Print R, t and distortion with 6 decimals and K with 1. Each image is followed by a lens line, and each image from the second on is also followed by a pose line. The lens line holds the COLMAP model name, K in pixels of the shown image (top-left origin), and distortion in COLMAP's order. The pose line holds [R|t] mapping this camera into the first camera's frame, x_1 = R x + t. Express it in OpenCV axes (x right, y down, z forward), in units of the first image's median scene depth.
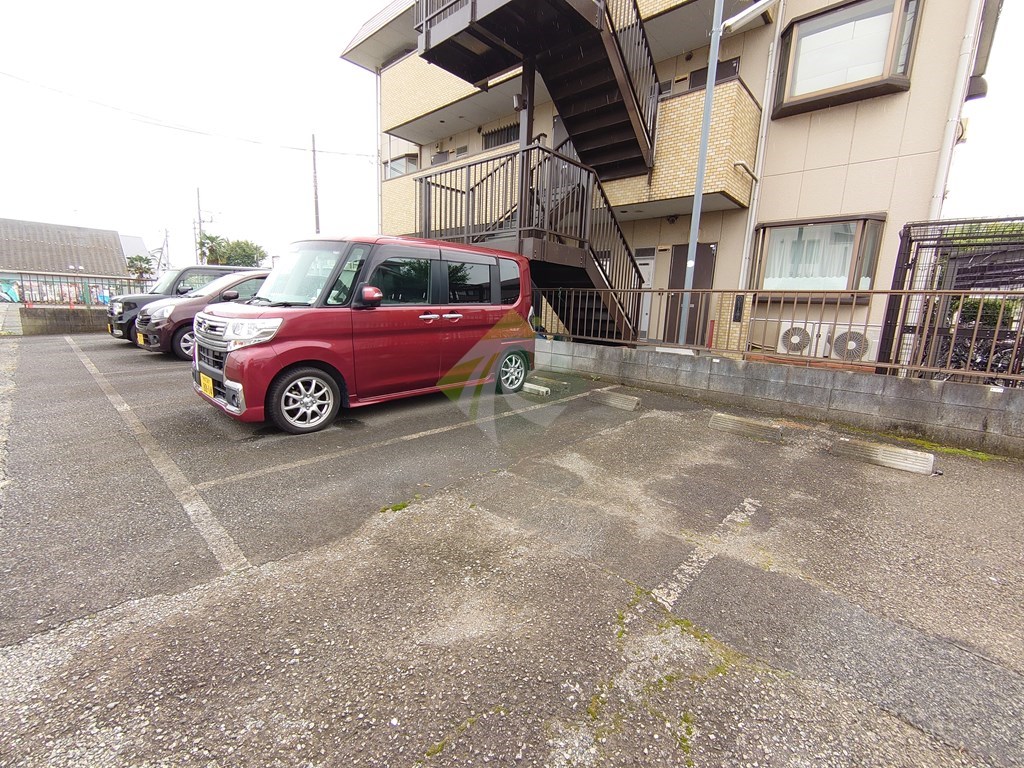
lens RADIAL K [[434.4, 0, 513.8], [0, 434.4, 377.3], [0, 0, 1]] dist [0.009780, -0.002904]
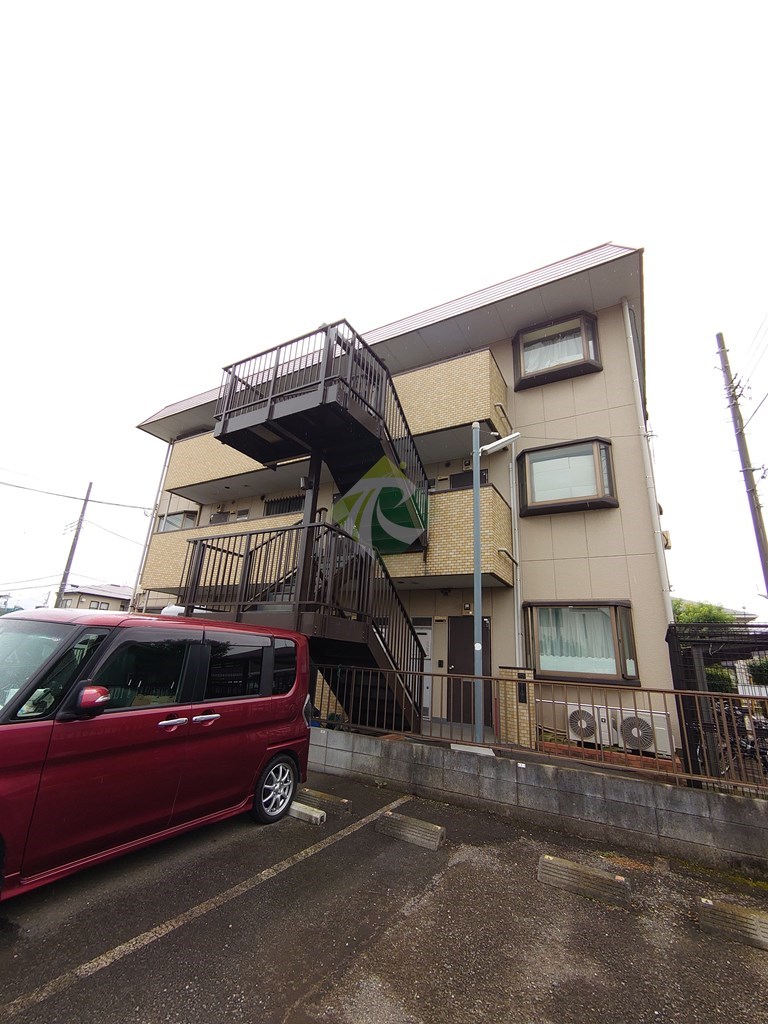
lens RADIAL K [[434.4, 0, 380.5], [0, 434.4, 516.1], [0, 0, 1]] dist [0.009780, -0.002904]
pose [[0.975583, 0.084787, 0.202608, -0.018370], [0.017874, 0.888775, -0.457995, -0.067411], [-0.218904, 0.450434, 0.865558, 0.072468]]
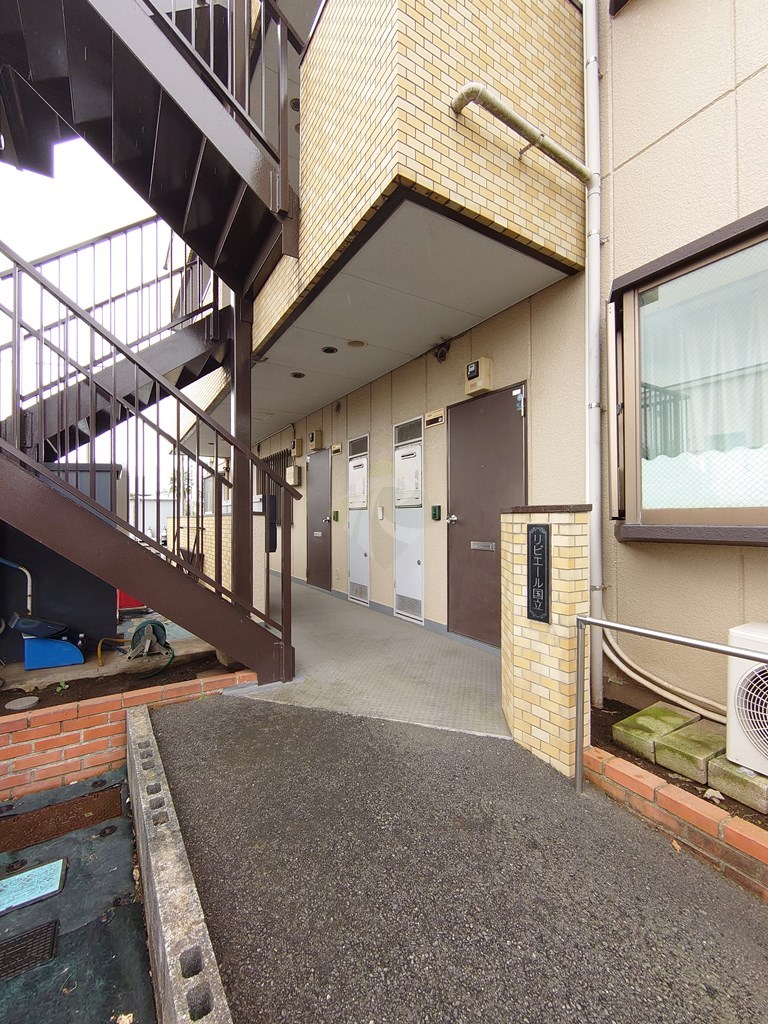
lens RADIAL K [[434.4, 0, 384.3], [0, 434.4, 507.2], [0, 0, 1]] dist [0.009780, -0.002904]
pose [[0.960794, -0.046706, -0.273301, 0.560450], [-0.007350, 0.981072, -0.193501, -0.162799], [0.277165, 0.187924, 0.942265, 0.794858]]
